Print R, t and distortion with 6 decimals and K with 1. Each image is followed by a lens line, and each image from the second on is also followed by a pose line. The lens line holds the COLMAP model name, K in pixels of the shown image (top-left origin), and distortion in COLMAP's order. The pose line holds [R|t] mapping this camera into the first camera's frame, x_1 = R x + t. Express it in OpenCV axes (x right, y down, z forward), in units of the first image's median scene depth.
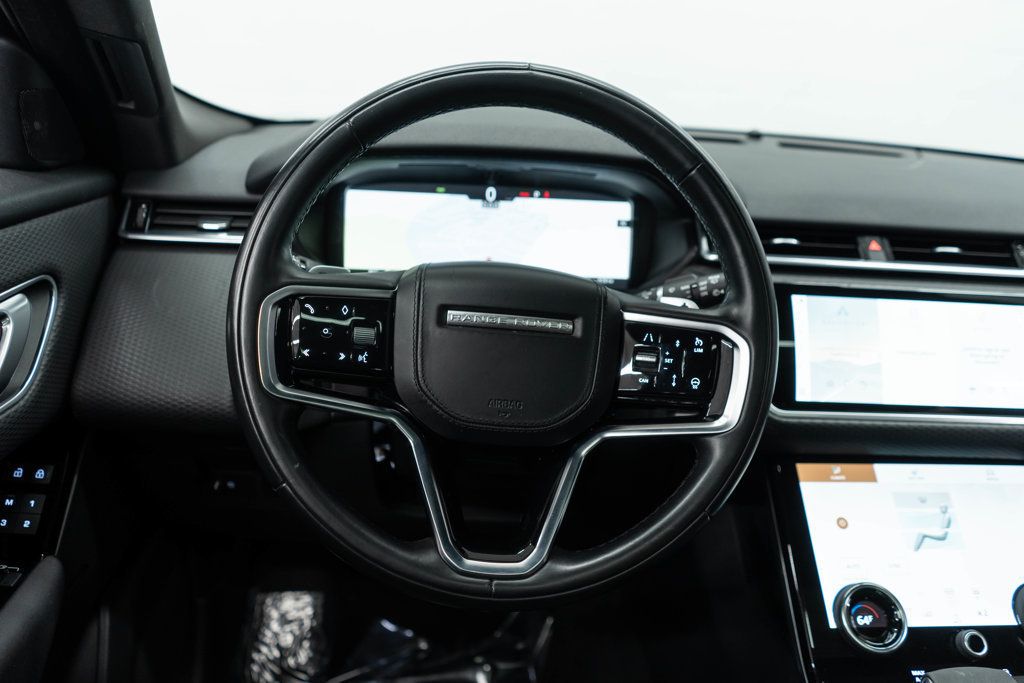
lens RADIAL K [[813.0, 0, 507.8], [0, 813.0, 346.4], [0, 0, 1]] dist [-0.018107, -0.004972]
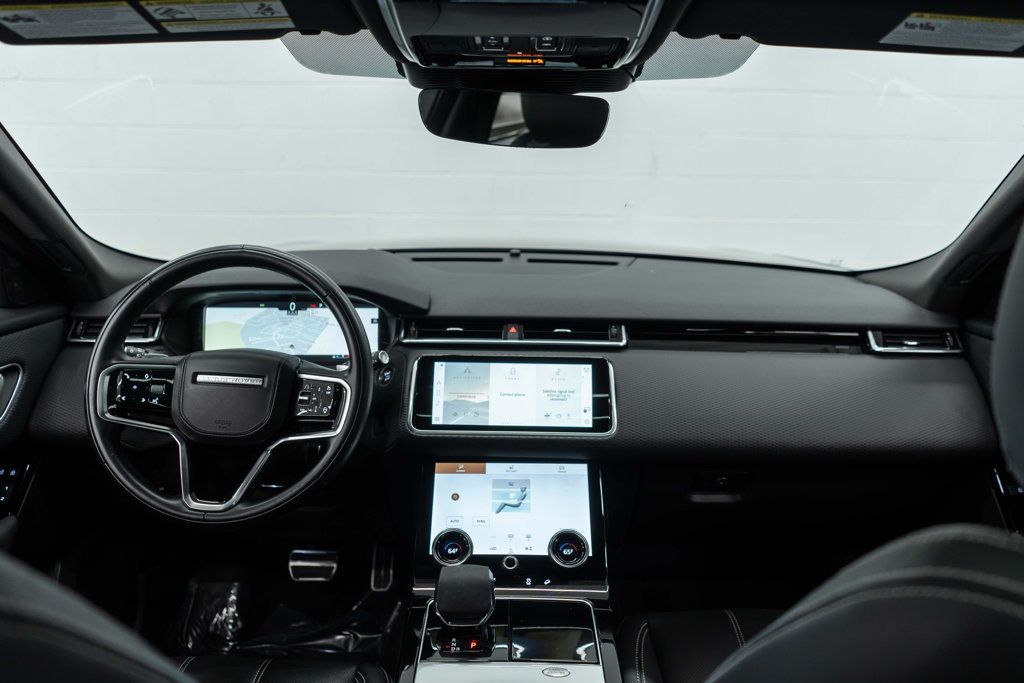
lens RADIAL K [[813.0, 0, 516.7], [0, 813.0, 342.4], [0, 0, 1]] dist [-0.018107, -0.004972]
pose [[0.993502, -0.033928, -0.108638, 0.715093], [0.022379, 0.994135, -0.105809, 0.079656], [0.111591, 0.102690, 0.988434, -0.660506]]
